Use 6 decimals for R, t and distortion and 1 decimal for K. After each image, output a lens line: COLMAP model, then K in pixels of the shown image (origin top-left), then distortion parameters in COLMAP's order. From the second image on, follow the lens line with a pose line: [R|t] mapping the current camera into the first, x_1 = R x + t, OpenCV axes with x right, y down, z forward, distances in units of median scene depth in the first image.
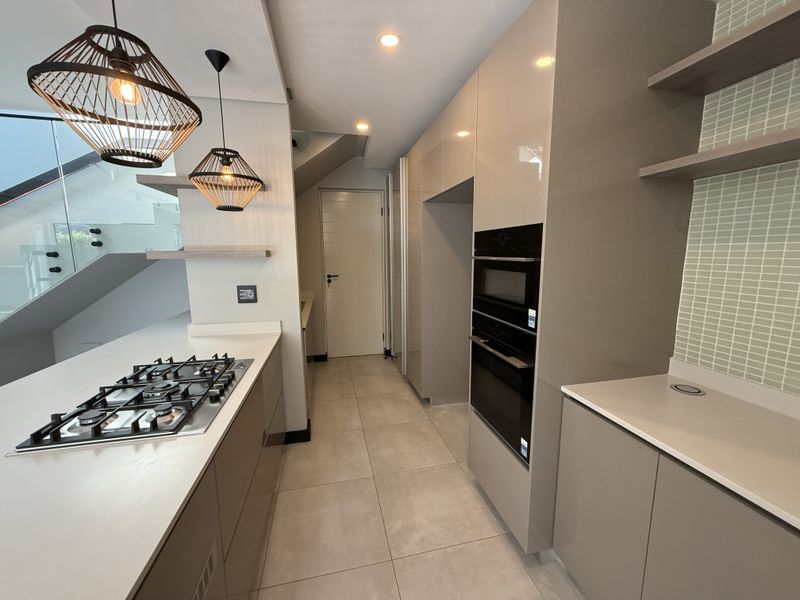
lens RADIAL K [[317.2, 0, 400.1], [0, 317.2, 298.8], [0, 0, 1]] dist [0.001055, -0.000002]
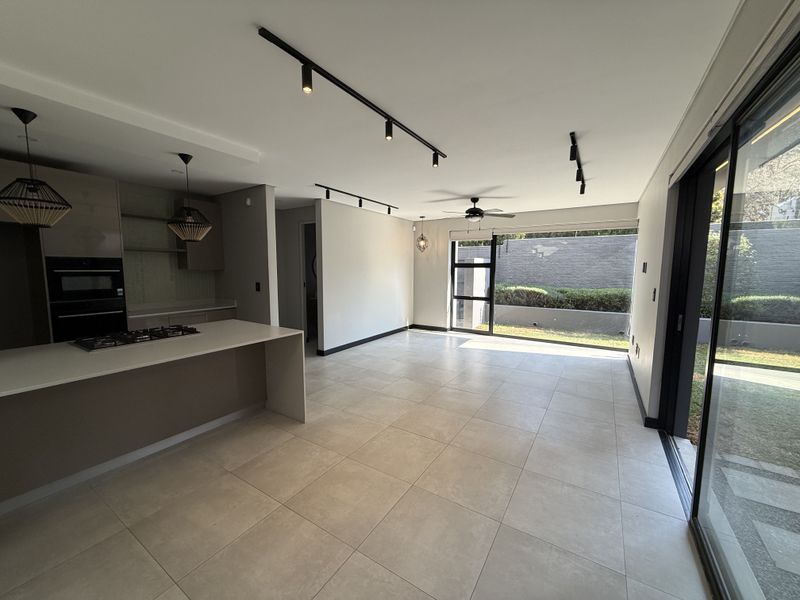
lens RADIAL K [[324.8, 0, 398.6], [0, 324.8, 301.4], [0, 0, 1]] dist [0.002236, 0.000101]
pose [[-0.713241, -0.068066, 0.697606, -2.538656], [0.107065, 0.973014, 0.204402, -0.137376], [-0.692694, 0.220477, -0.686706, 1.008287]]
